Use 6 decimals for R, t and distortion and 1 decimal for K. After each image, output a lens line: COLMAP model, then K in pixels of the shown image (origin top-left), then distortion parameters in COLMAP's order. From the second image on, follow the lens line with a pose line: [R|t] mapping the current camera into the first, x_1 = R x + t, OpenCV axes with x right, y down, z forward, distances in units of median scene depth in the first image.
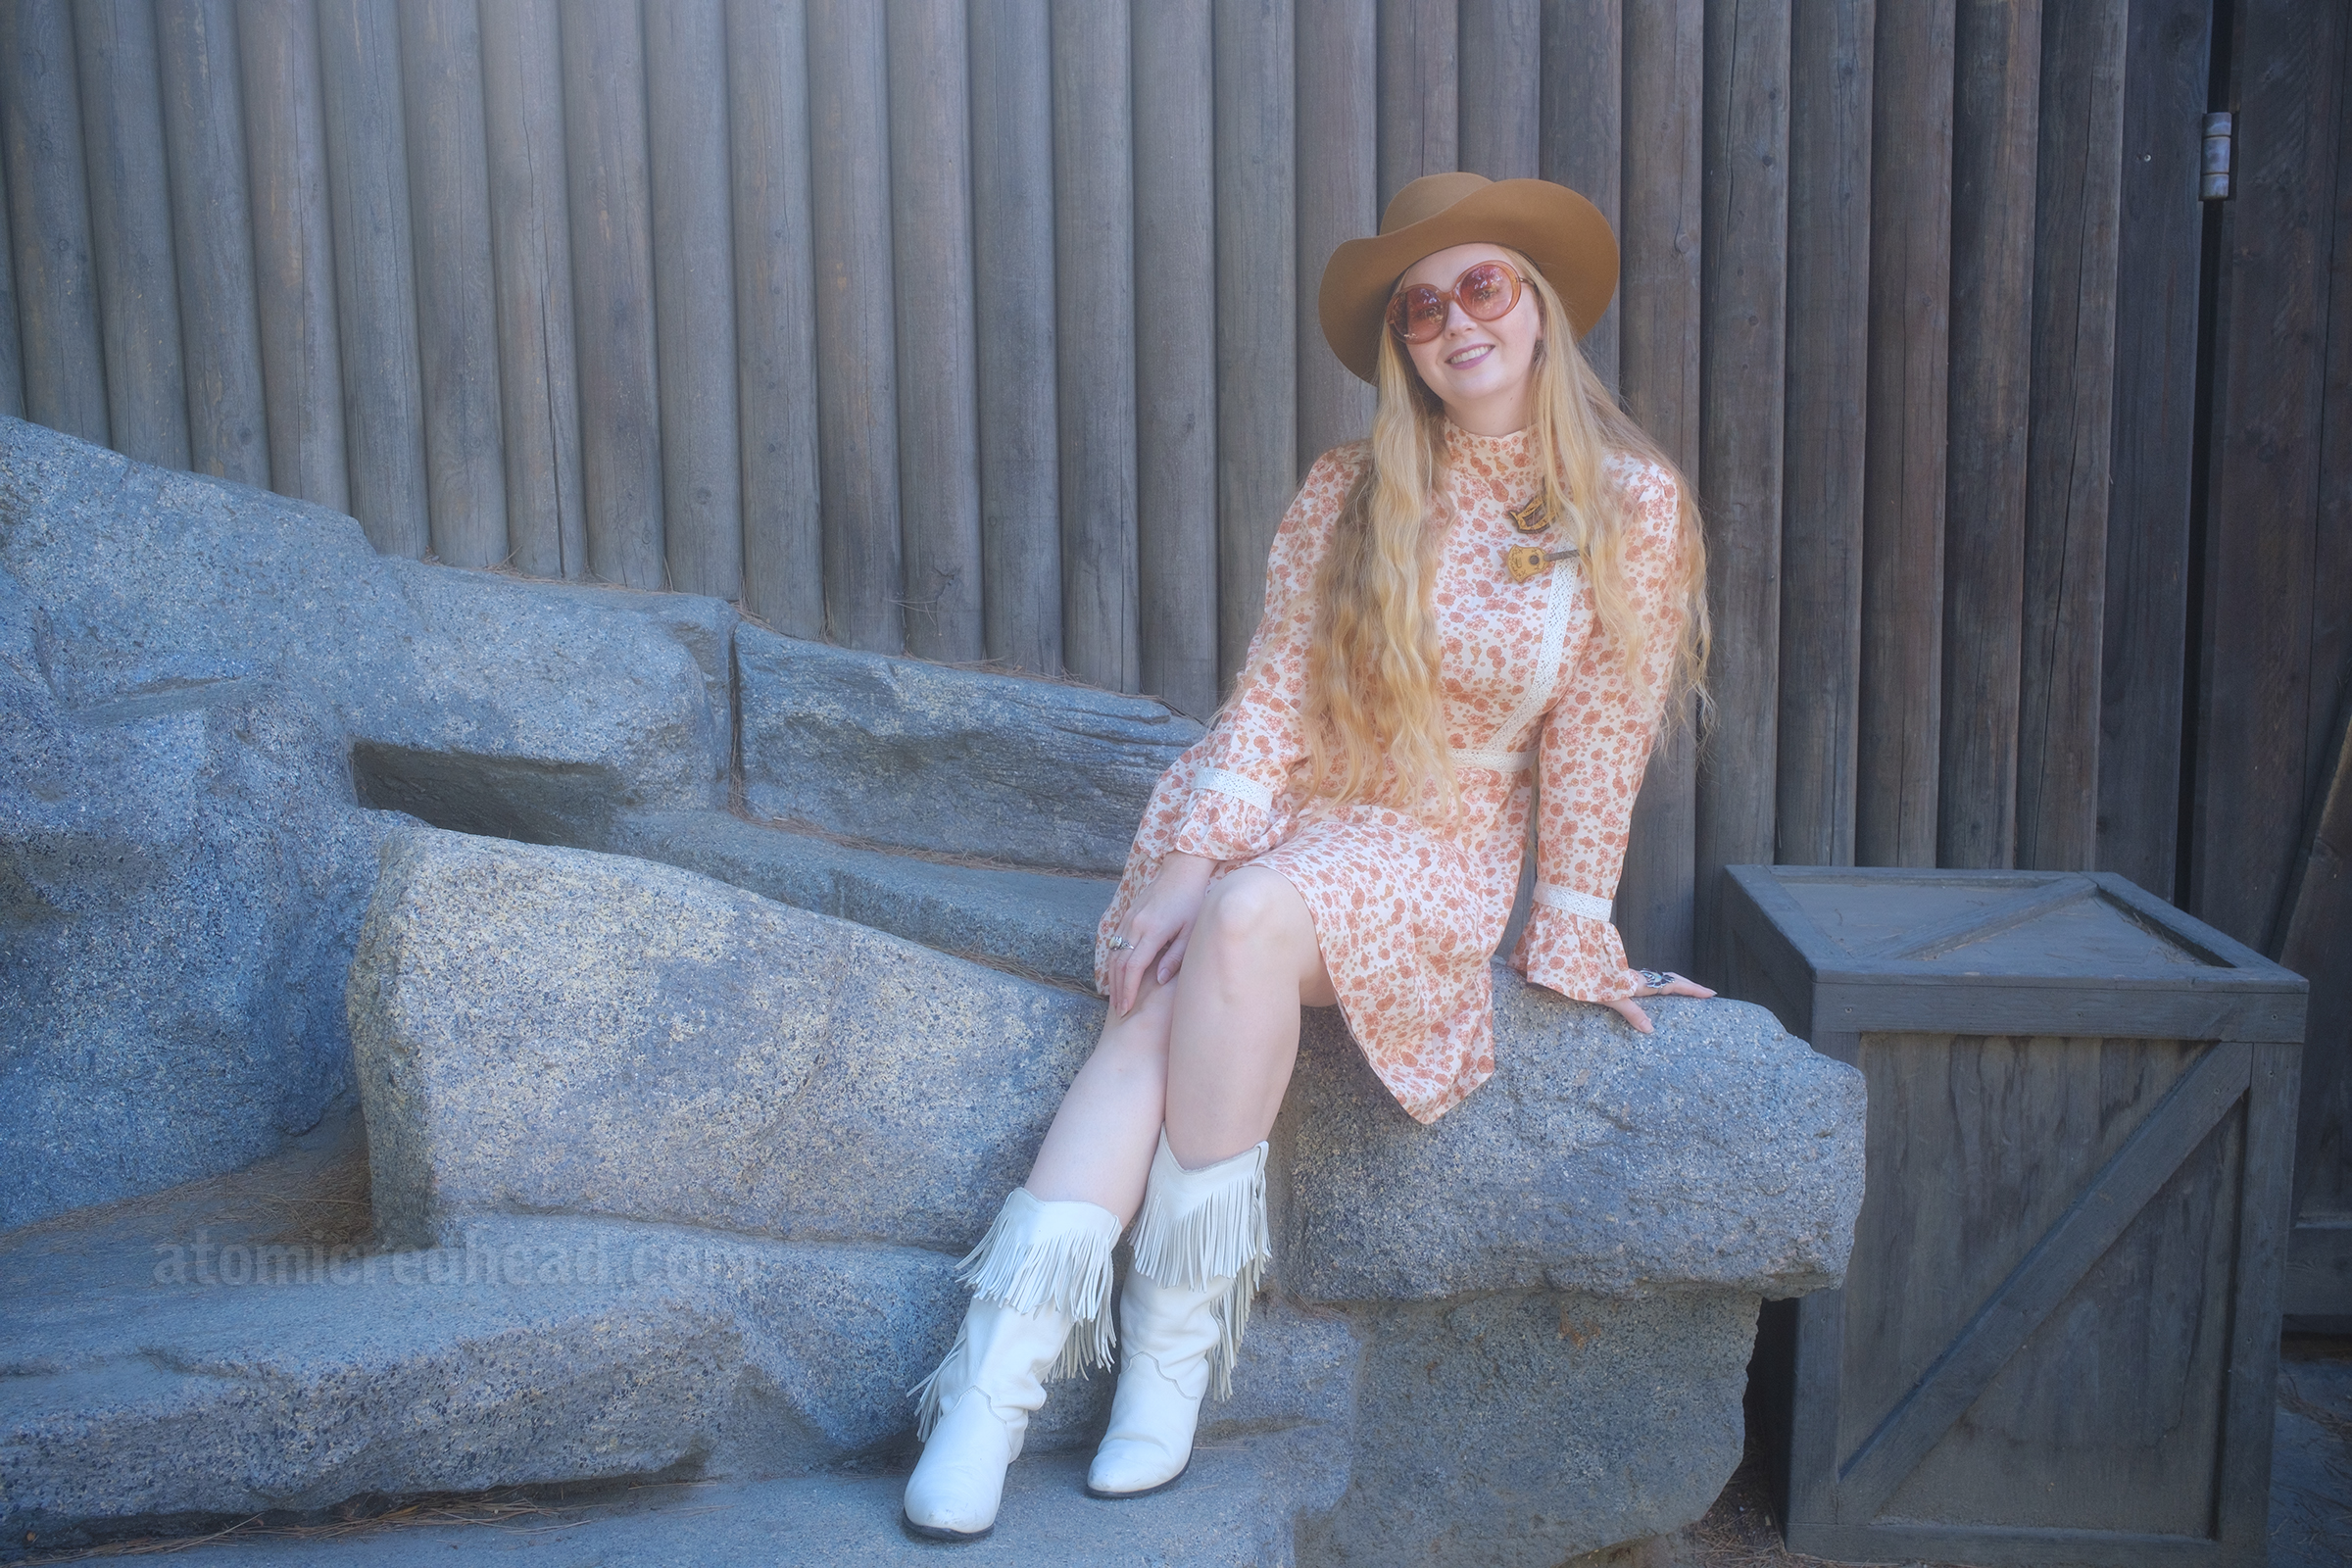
lens RADIAL K [[2444.8, 0, 1187.8], [0, 2444.8, 785.7], [0, 0, 1]] dist [-0.052304, 0.148002]
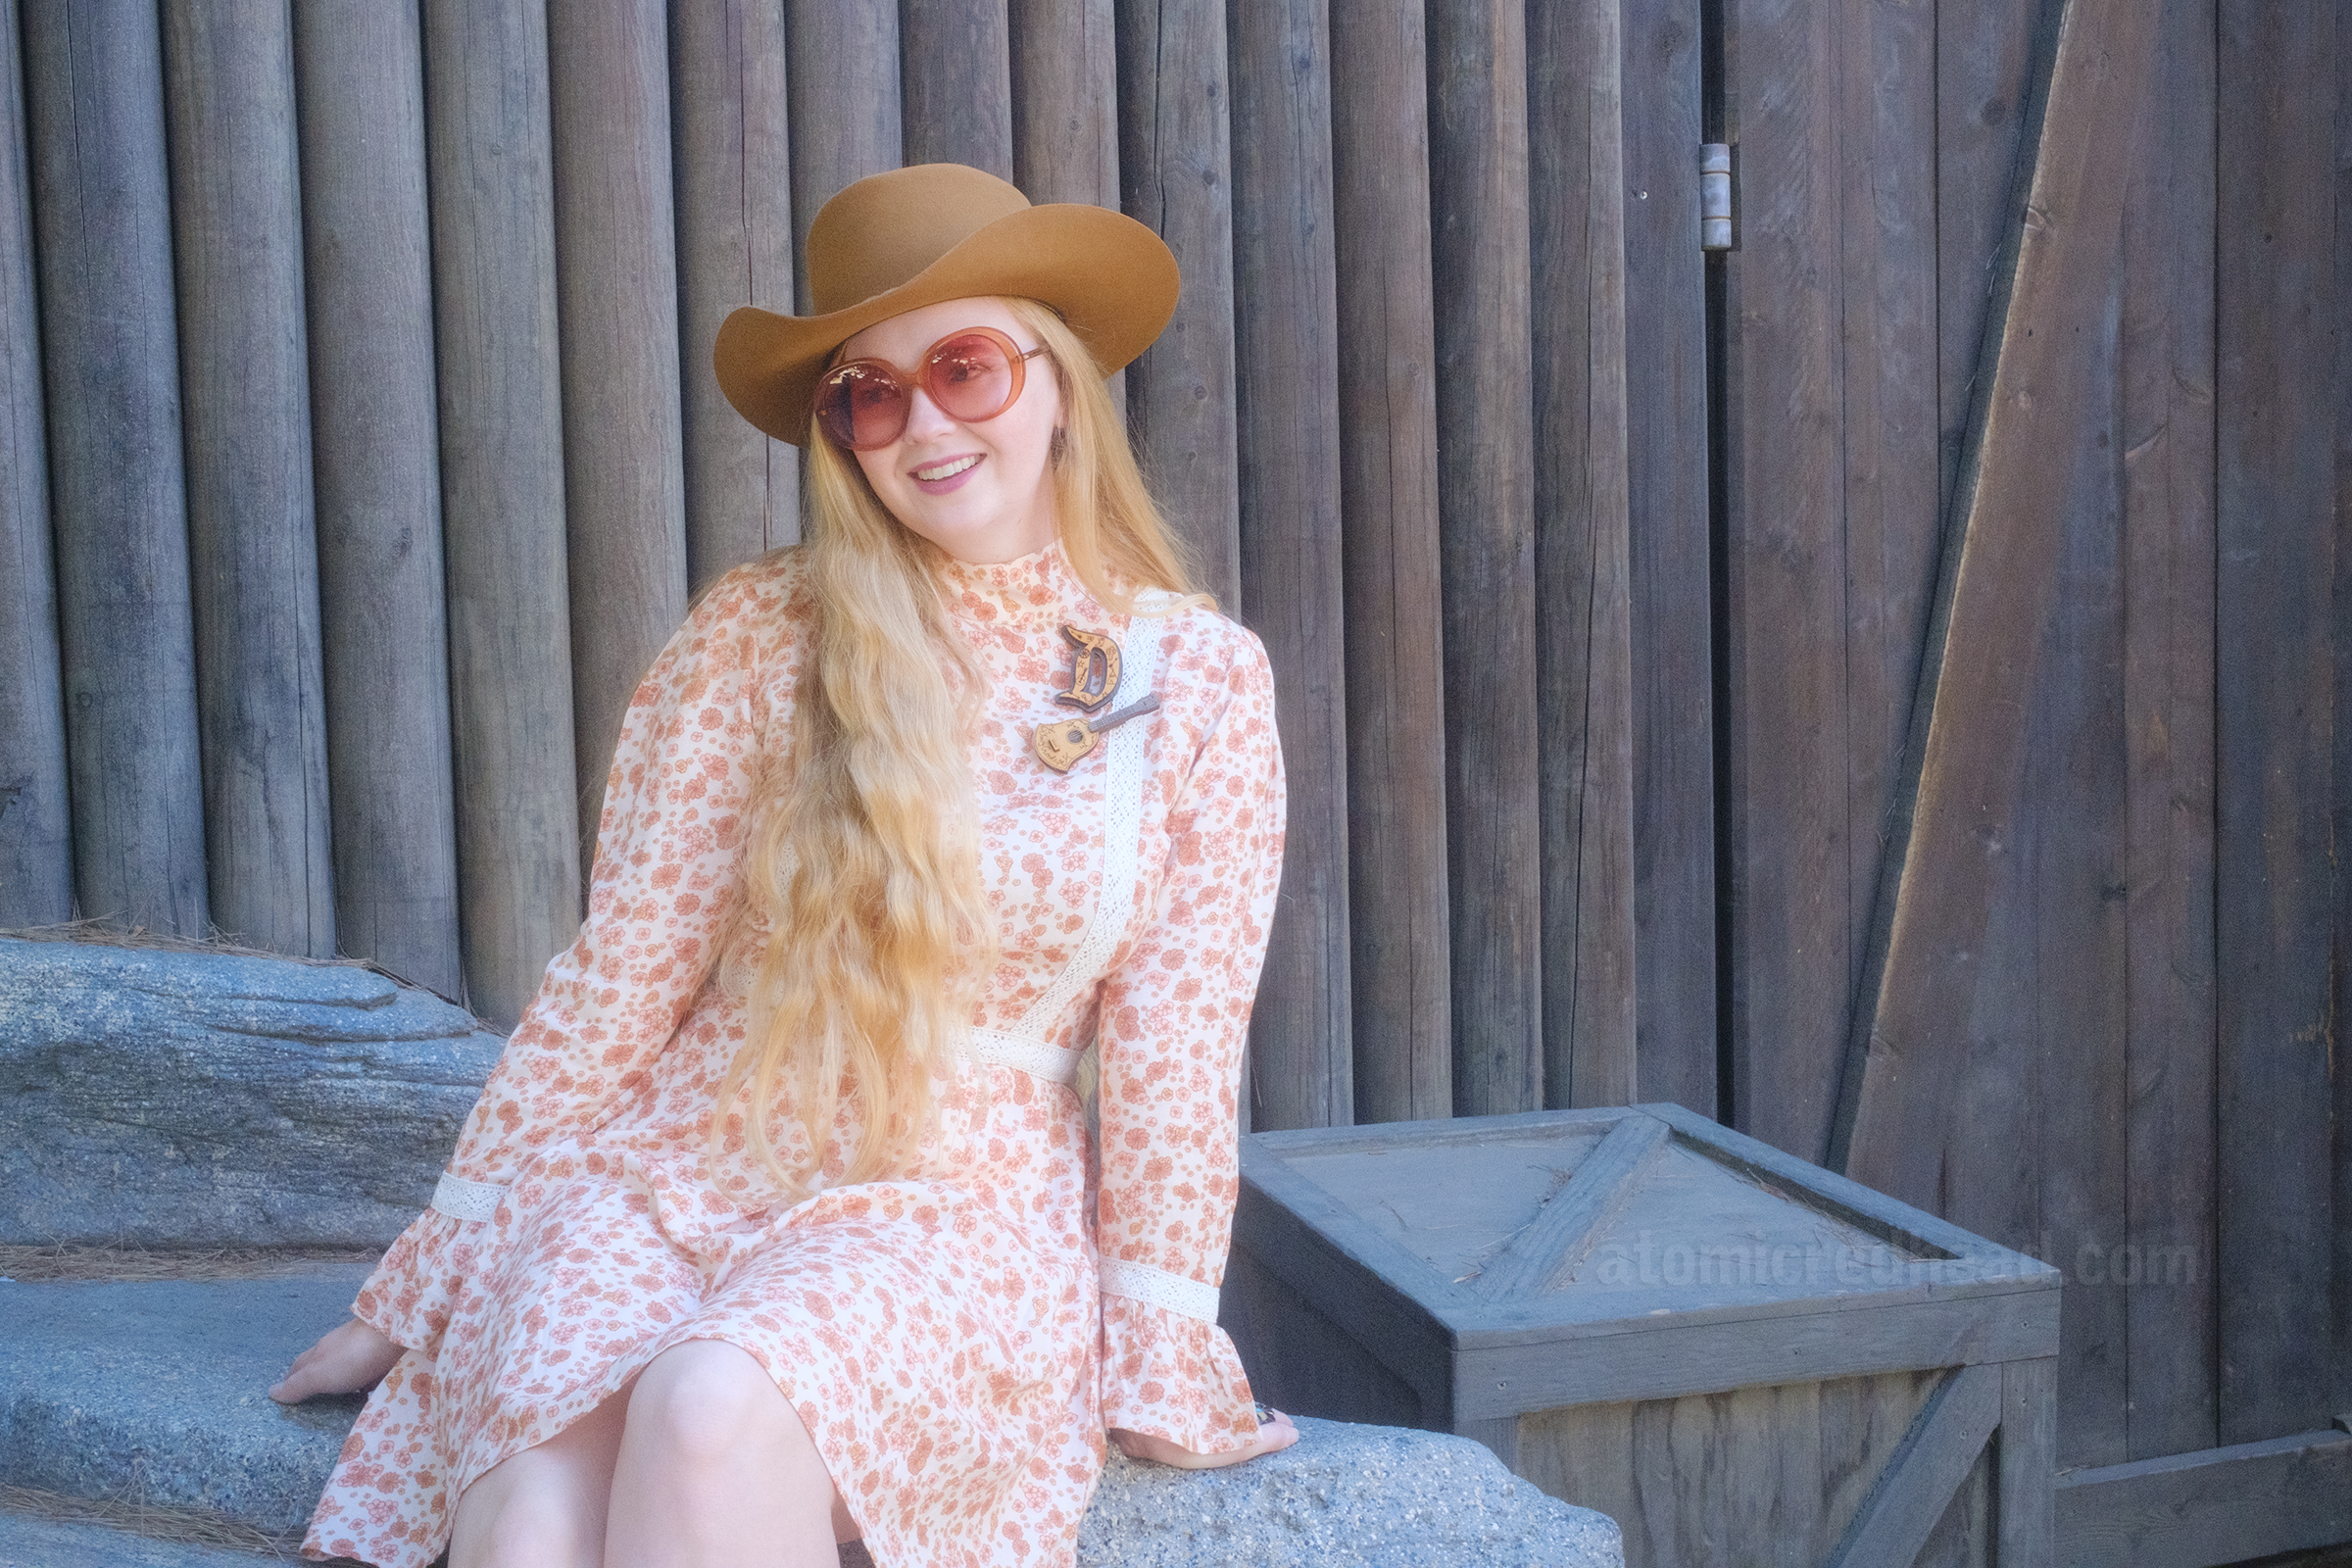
lens RADIAL K [[2571.2, 0, 1174.7], [0, 2571.2, 724.7], [0, 0, 1]] dist [-0.053641, 0.150220]
pose [[0.935490, -0.036811, 0.351431, -0.050536], [0.061678, 0.996301, -0.059827, -0.046303], [-0.347929, 0.077644, 0.934300, 0.292483]]
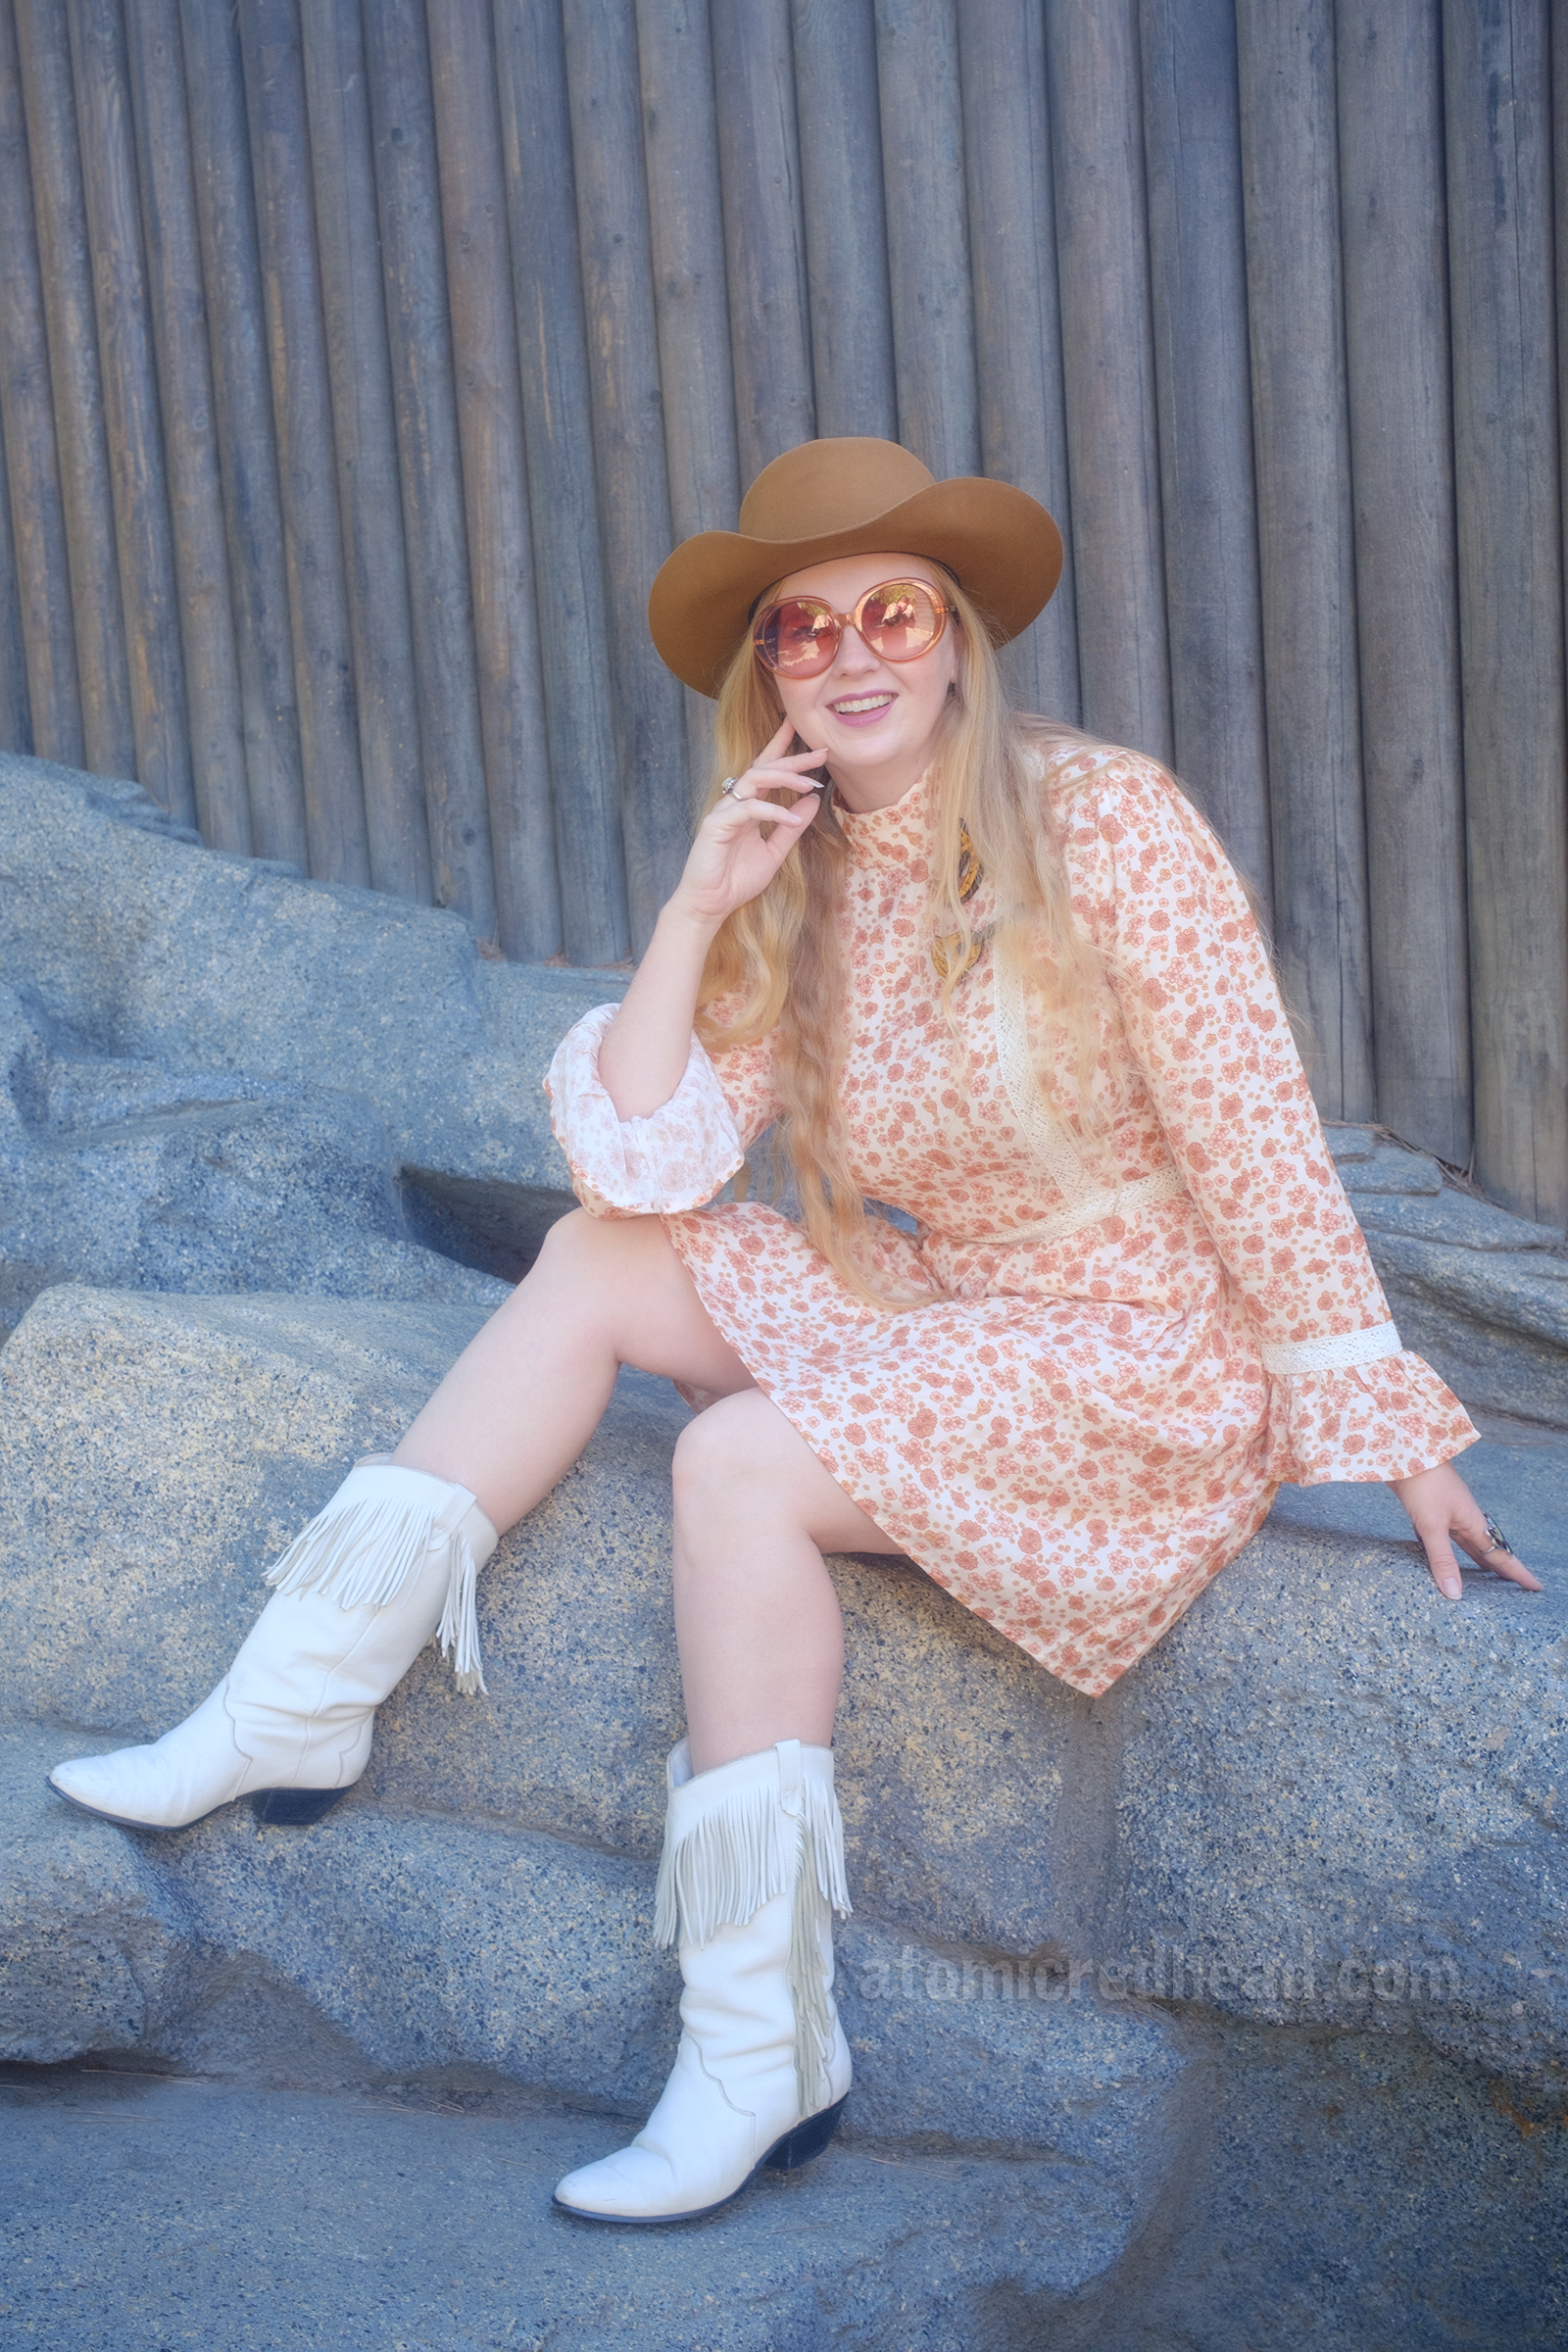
lens RADIAL K [[2571.2, 0, 747.9], [0, 2571.2, 1107.9], [0, 0, 1]] dist [-0.053641, 0.150220]
pose [[0.831027, 0.017470, -0.555958, 0.281773], [-0.025481, 0.999653, -0.006675, -0.032698], [0.555648, 0.019713, 0.831184, 0.219969]]
